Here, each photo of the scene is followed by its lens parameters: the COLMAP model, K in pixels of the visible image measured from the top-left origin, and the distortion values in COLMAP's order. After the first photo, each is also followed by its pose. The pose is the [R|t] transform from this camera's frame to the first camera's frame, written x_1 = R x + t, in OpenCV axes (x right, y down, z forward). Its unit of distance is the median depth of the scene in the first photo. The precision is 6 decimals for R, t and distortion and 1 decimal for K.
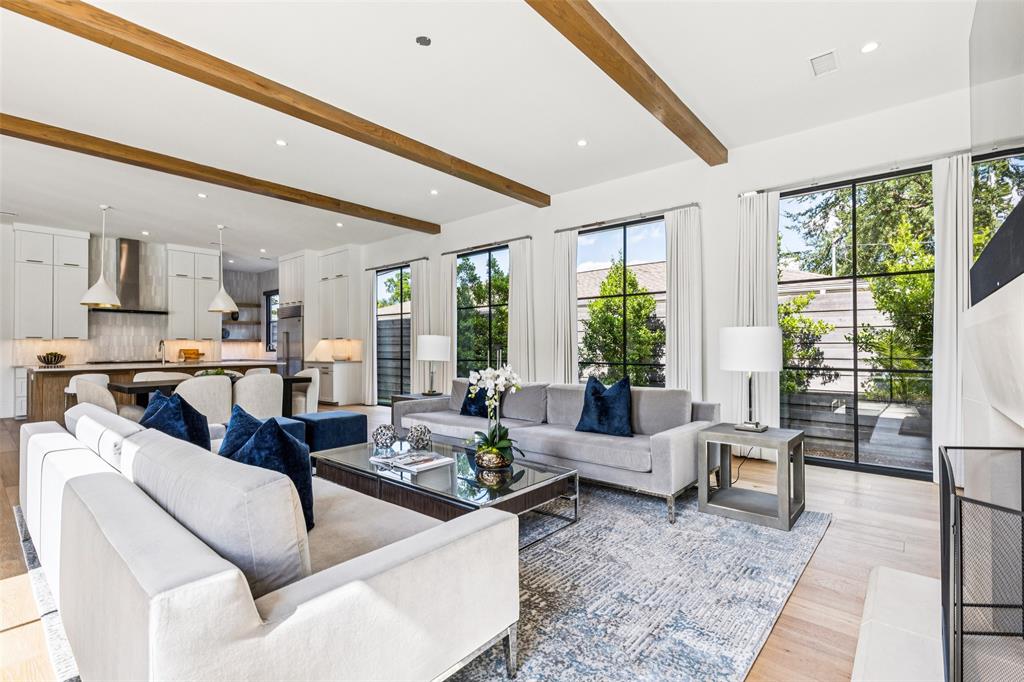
lens RADIAL K [[467.0, 0, 520.2], [0, 467.0, 341.6], [0, 0, 1]] dist [0.003775, -0.000128]
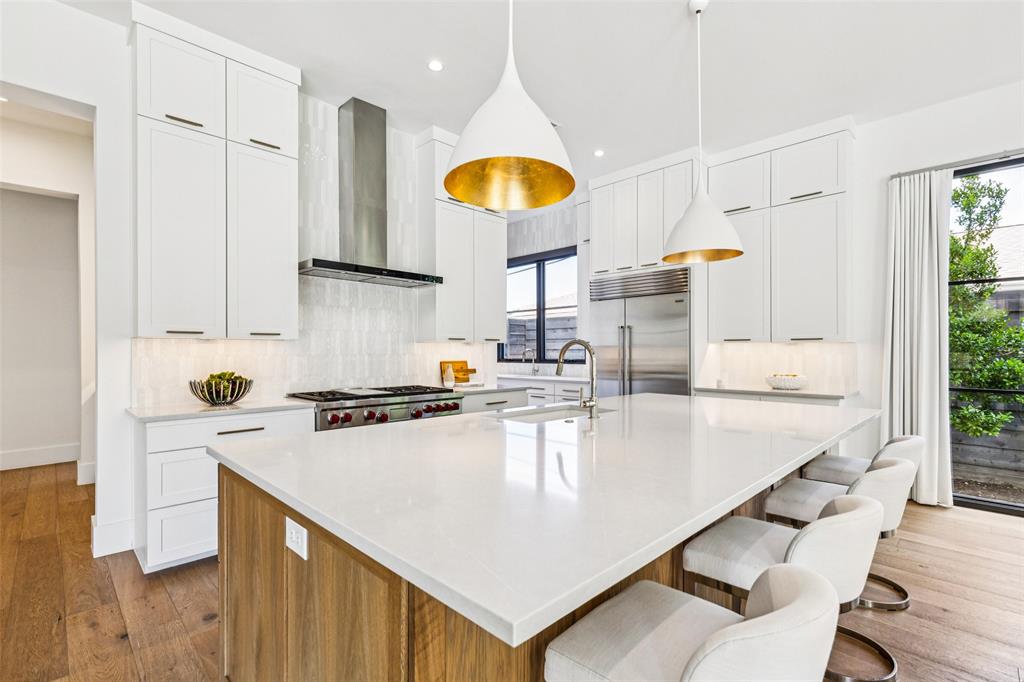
lens RADIAL K [[467.0, 0, 518.0], [0, 467.0, 353.1], [0, 0, 1]] dist [0.003775, -0.000128]
pose [[0.996448, 0.005887, -0.084009, -0.635540], [-0.004401, 0.999831, 0.017872, -0.000370], [0.084100, -0.017439, 0.996305, 0.560655]]
